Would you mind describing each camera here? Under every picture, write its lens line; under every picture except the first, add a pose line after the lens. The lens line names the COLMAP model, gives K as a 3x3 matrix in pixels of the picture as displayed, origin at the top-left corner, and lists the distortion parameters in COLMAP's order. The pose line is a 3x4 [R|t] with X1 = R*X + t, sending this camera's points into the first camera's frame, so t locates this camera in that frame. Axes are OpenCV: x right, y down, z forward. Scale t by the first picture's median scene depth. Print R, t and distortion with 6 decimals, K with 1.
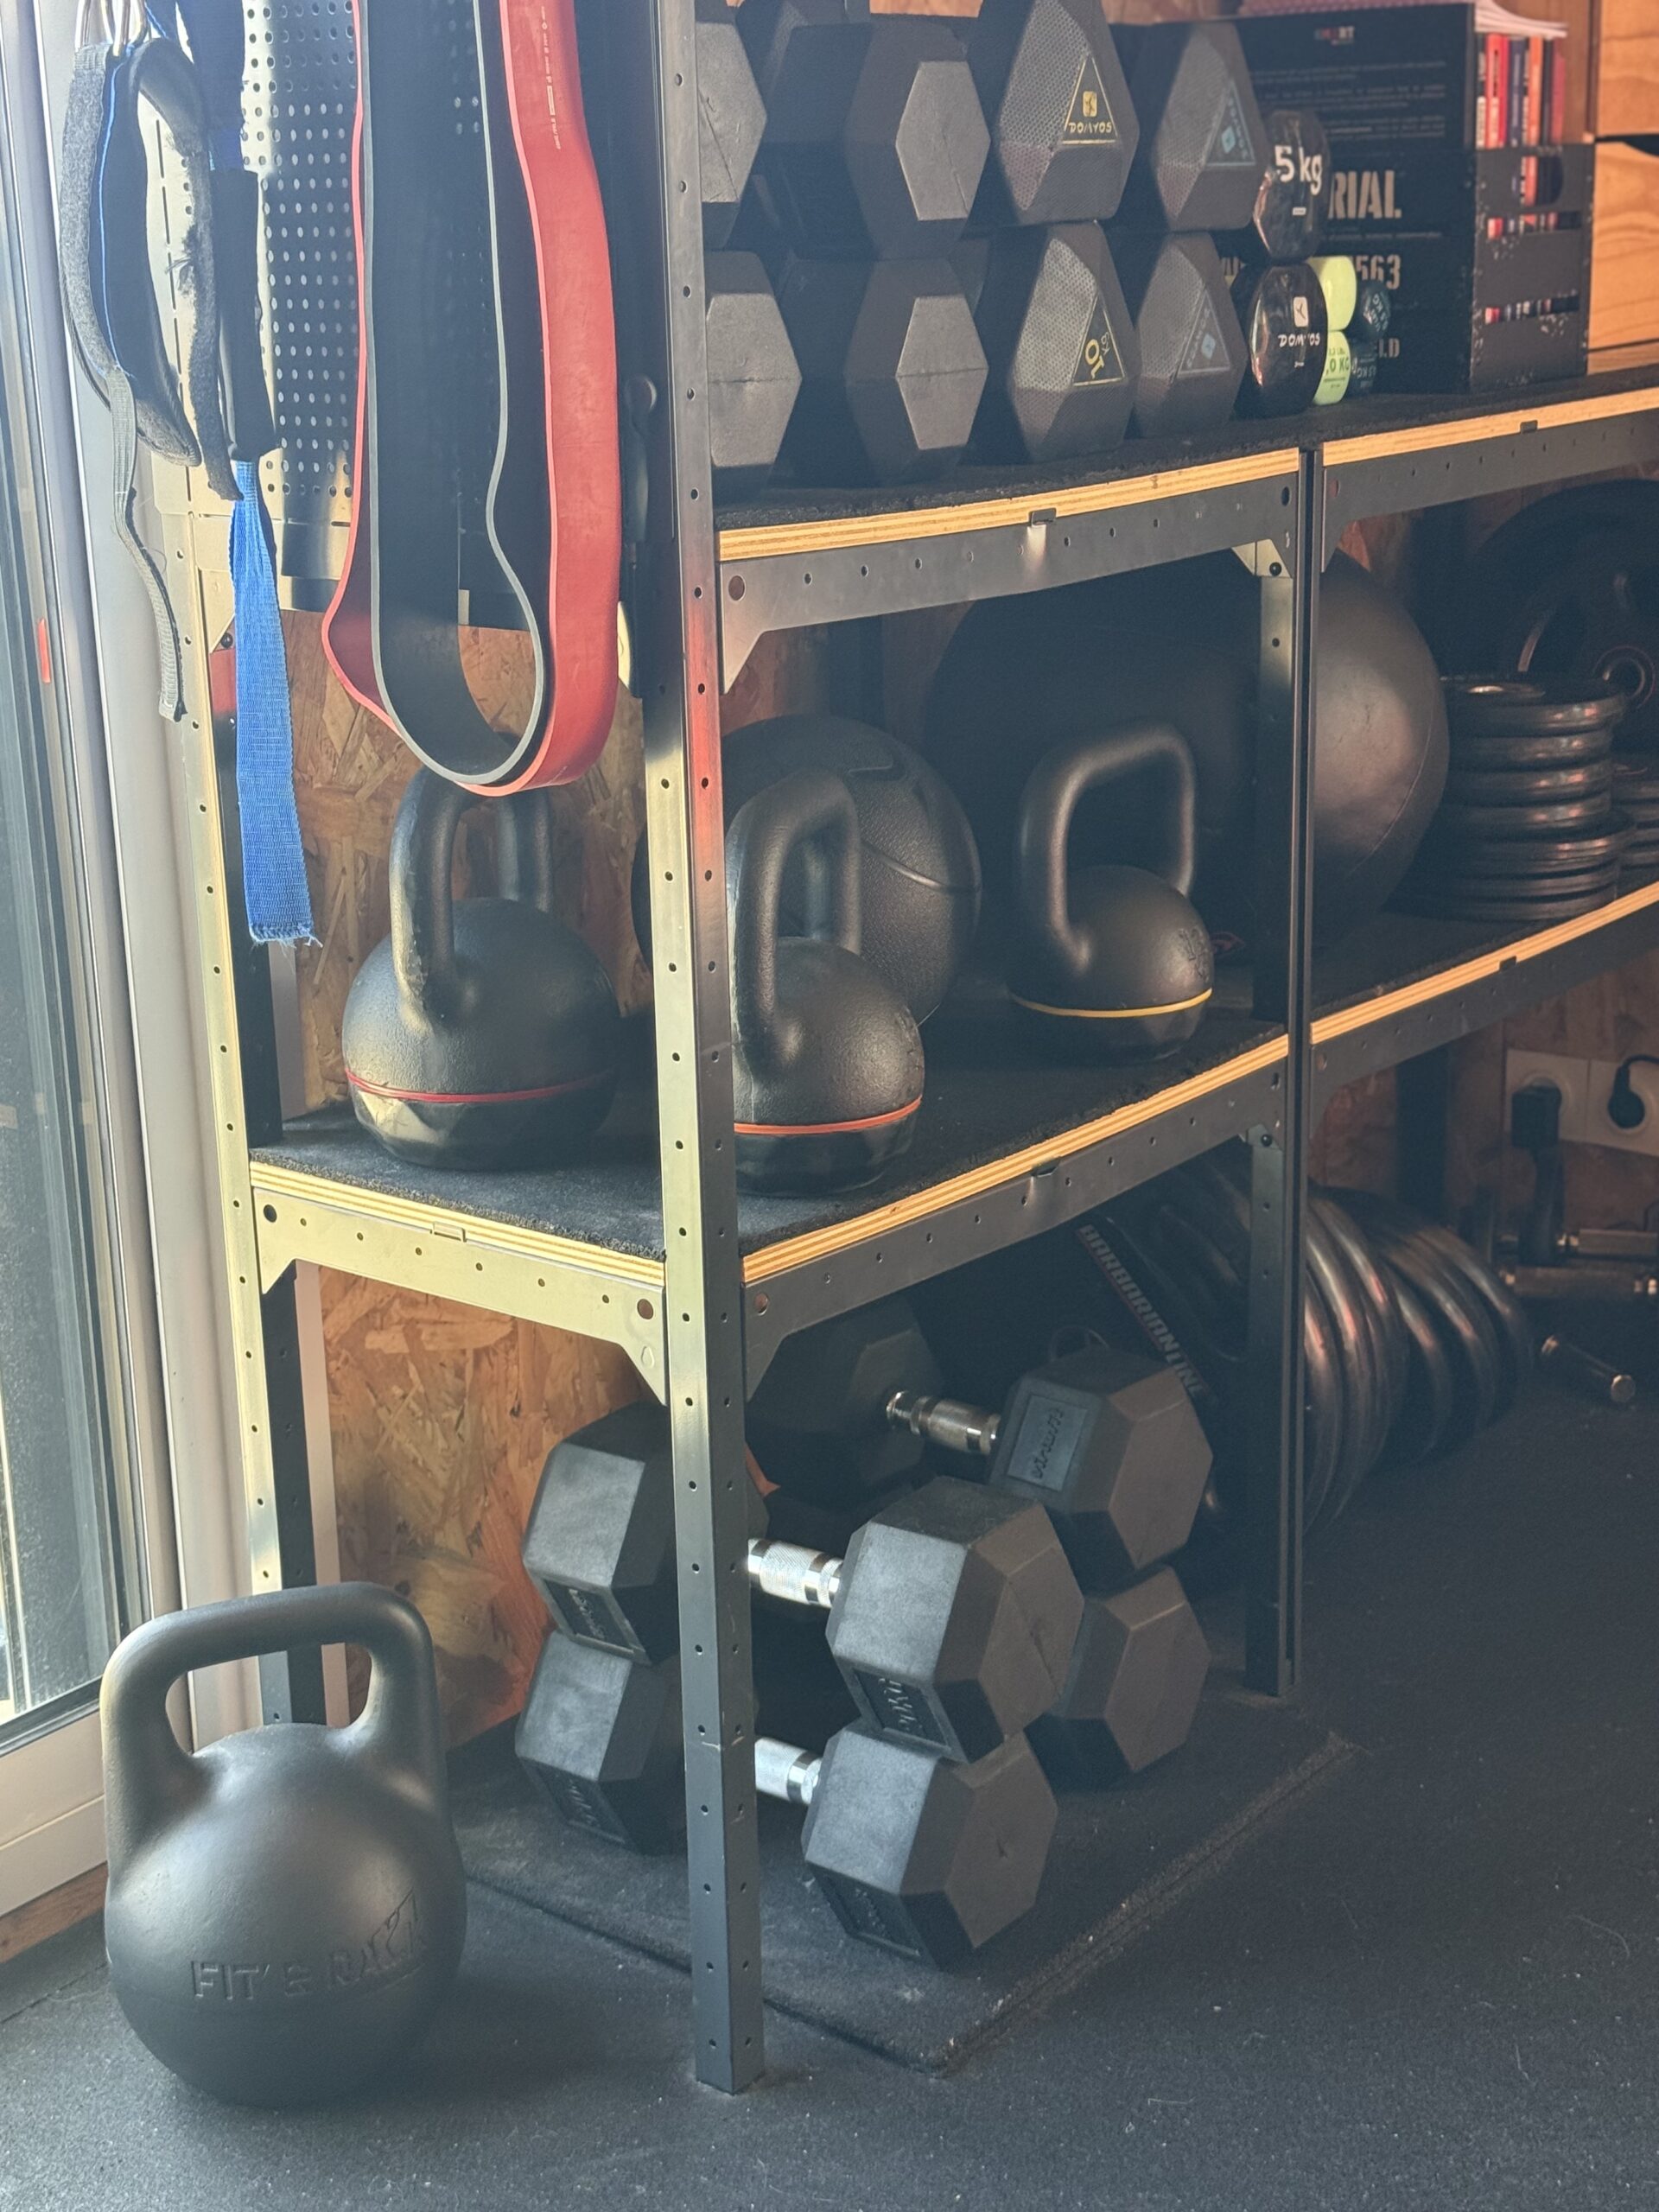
lens RADIAL K [[3151.1, 0, 829.5], [0, 3151.1, 1106.0], [0, 0, 1]] dist [0.125172, -0.046089]
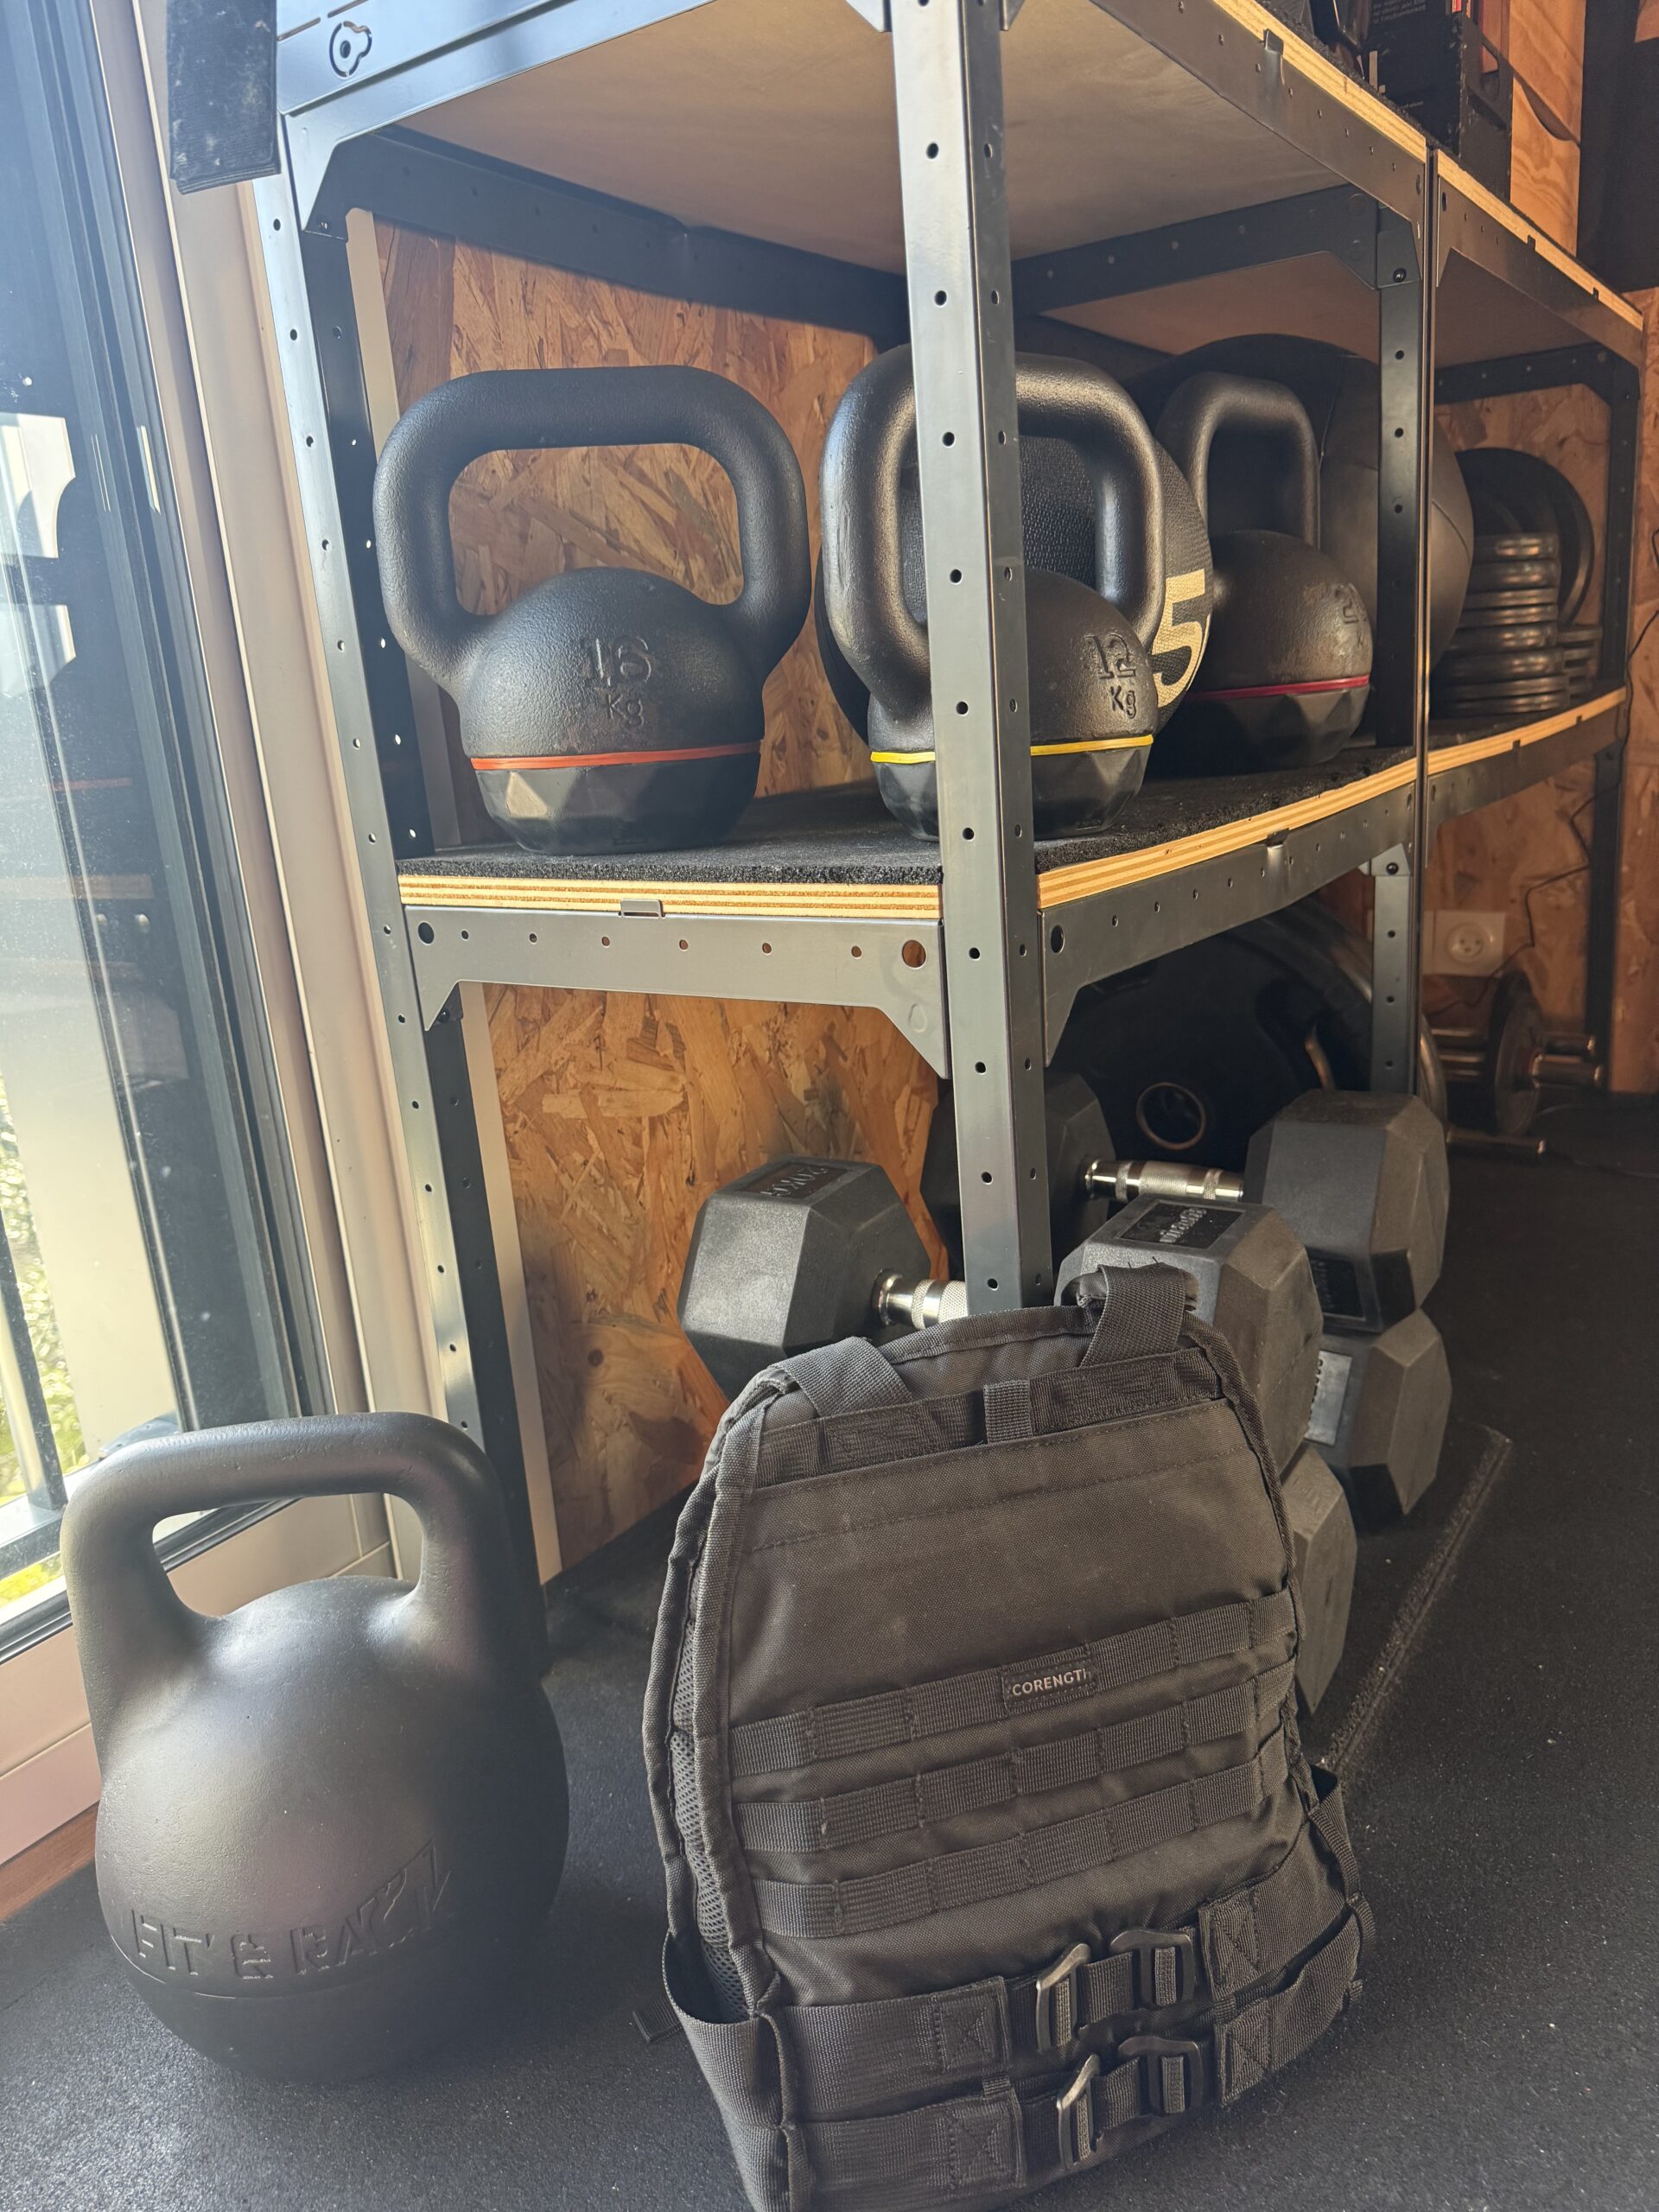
lens RADIAL K [[1595.5, 0, 829.5], [0, 1595.5, 1106.0], [0, 0, 1]] dist [0.127517, -0.229495]
pose [[0.996310, -0.069916, 0.049783, -0.081980], [0.070471, 0.997469, -0.009485, 0.084280], [-0.048993, 0.012958, 0.998715, 0.495156]]
